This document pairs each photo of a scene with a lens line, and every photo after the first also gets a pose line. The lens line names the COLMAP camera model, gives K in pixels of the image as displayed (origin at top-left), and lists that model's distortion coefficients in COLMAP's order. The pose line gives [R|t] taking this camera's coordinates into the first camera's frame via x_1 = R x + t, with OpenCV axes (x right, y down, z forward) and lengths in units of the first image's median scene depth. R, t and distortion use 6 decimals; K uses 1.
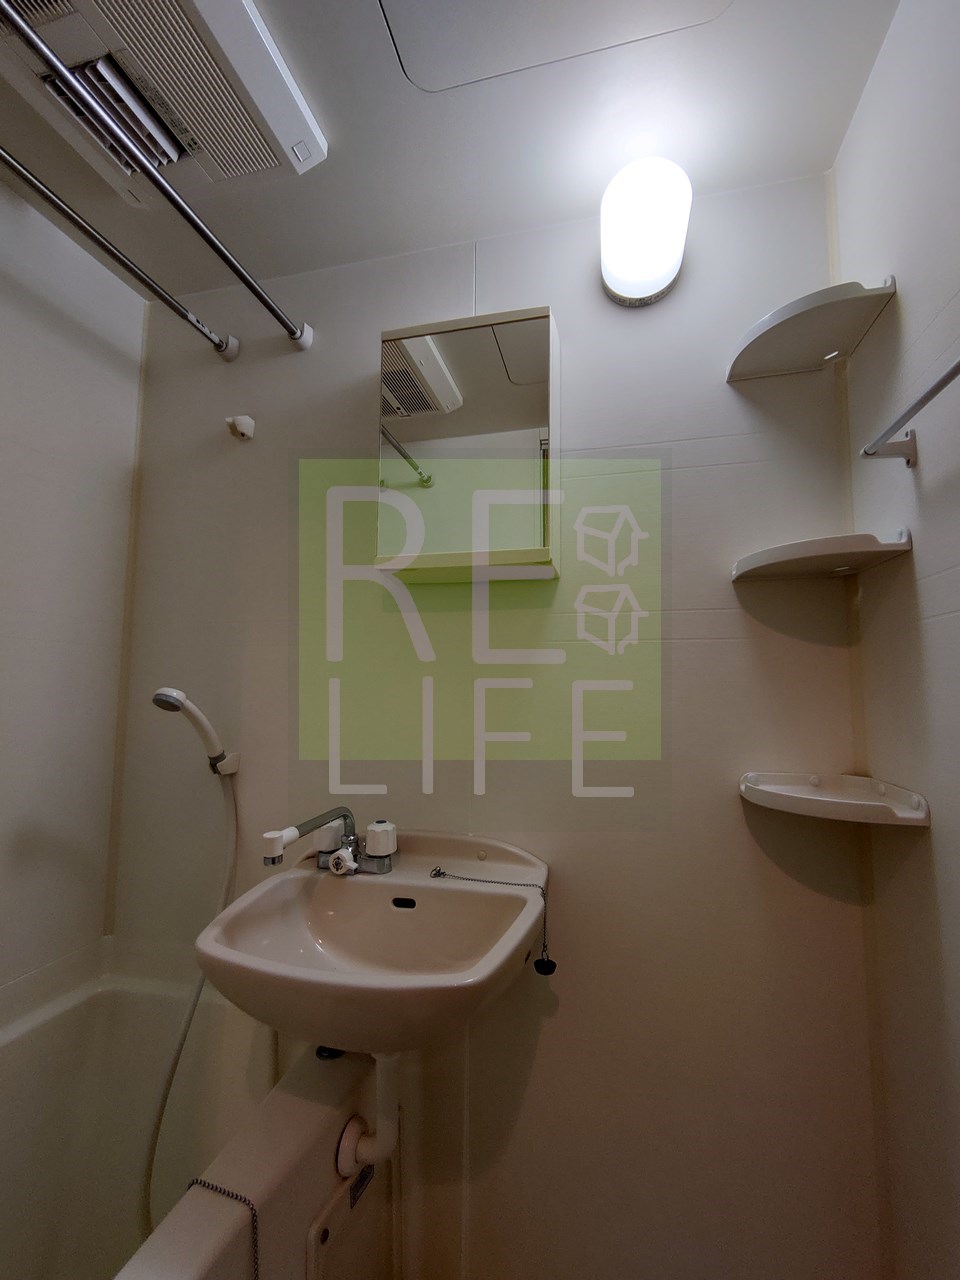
lens RADIAL K [[552.4, 0, 477.7], [0, 552.4, 643.4], [0, 0, 1]] dist [0.003521, -0.001493]
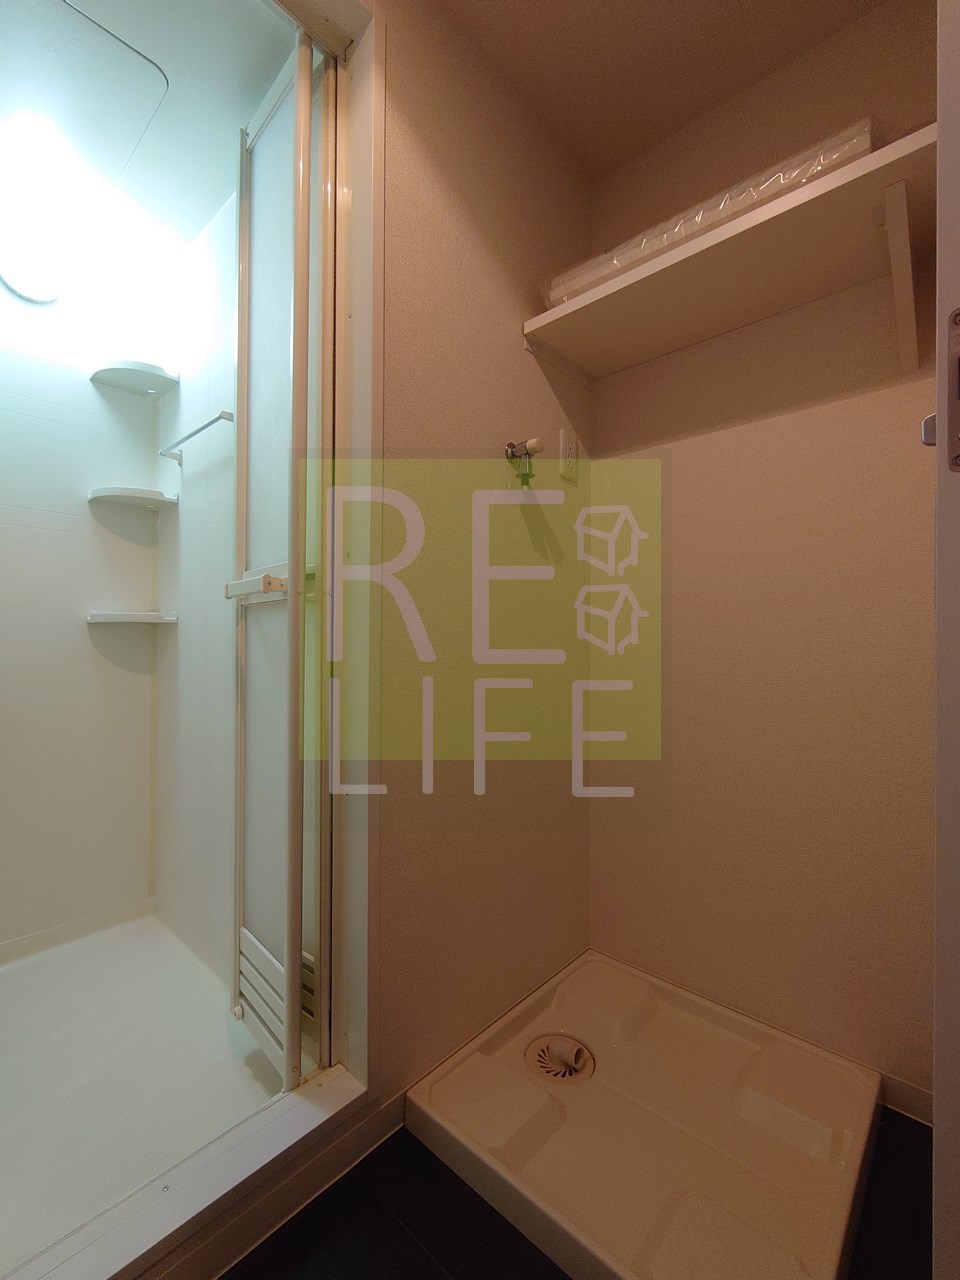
lens RADIAL K [[552.4, 0, 489.3], [0, 552.4, 642.6], [0, 0, 1]] dist [0.003521, -0.001493]
pose [[0.470231, -0.003991, 0.882534, -0.486718], [-0.080826, 0.995592, 0.047568, 0.148056], [-0.878834, -0.093700, 0.467836, -0.972336]]
